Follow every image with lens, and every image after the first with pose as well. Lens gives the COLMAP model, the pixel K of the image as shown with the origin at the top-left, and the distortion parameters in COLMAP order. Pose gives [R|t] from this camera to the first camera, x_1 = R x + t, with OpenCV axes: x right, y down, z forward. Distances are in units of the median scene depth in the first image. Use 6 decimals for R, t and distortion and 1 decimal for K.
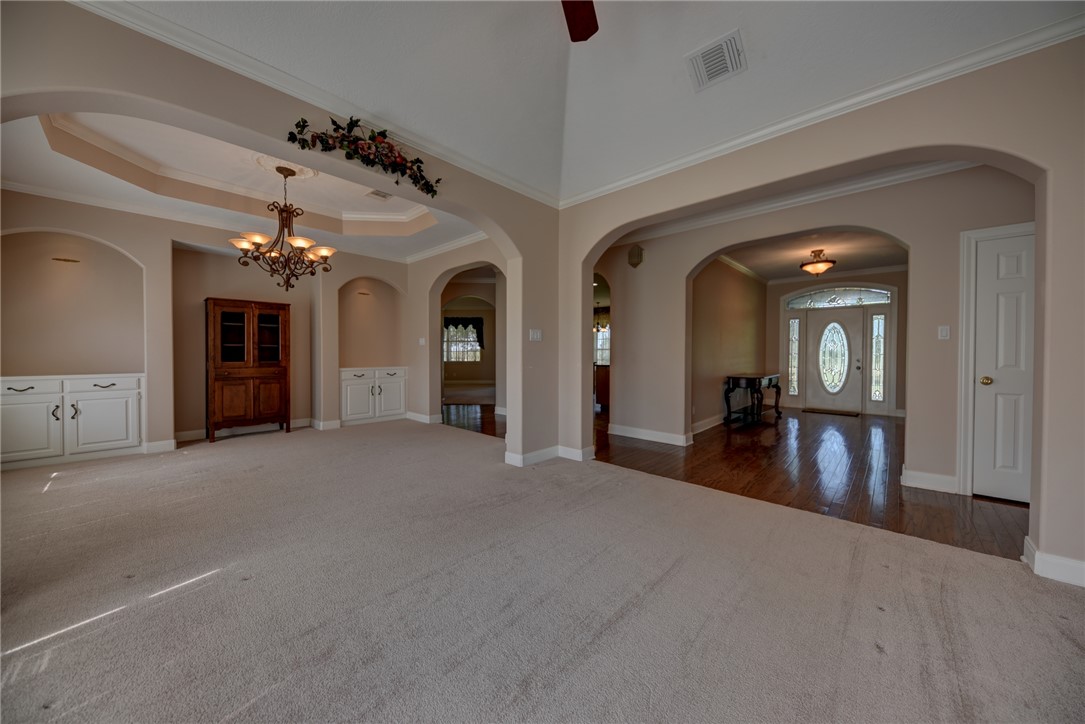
lens RADIAL K [[383.9, 0, 546.4], [0, 383.9, 359.2], [0, 0, 1]] dist [-0.002098, -0.000447]
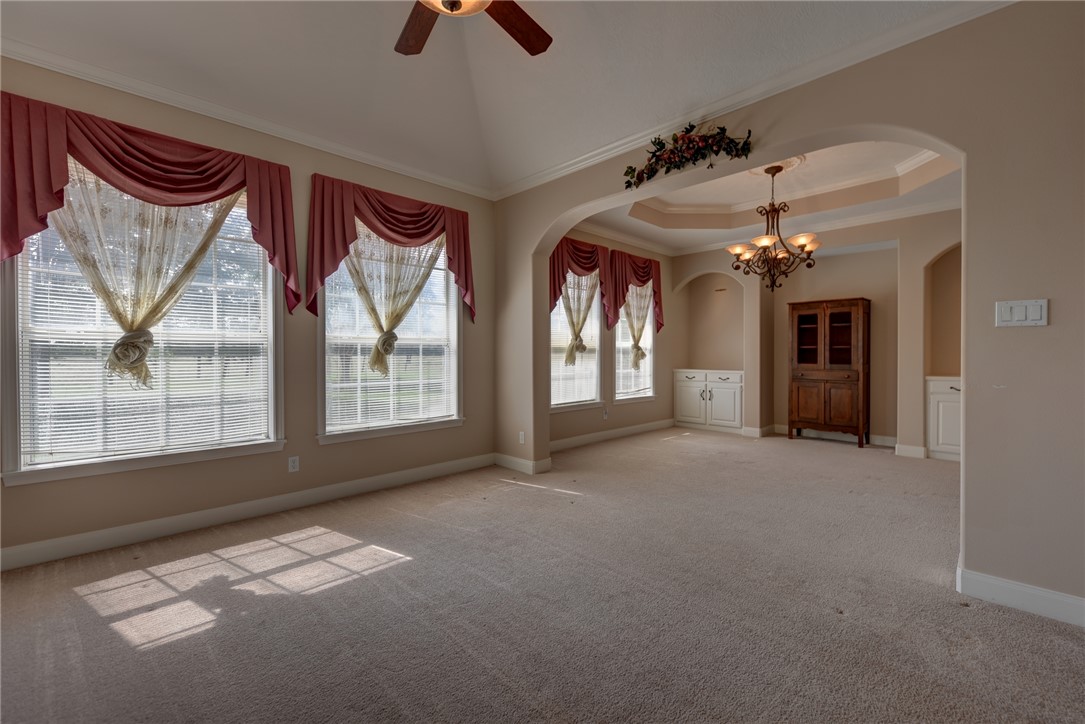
lens RADIAL K [[442.2, 0, 546.0], [0, 442.2, 360.3], [0, 0, 1]] dist [-0.003912, -0.000058]
pose [[-0.052426, 0.011845, -0.998555, 0.381148], [-0.015669, 0.999797, 0.012682, -0.006140], [0.998502, 0.016312, -0.052230, 0.381099]]
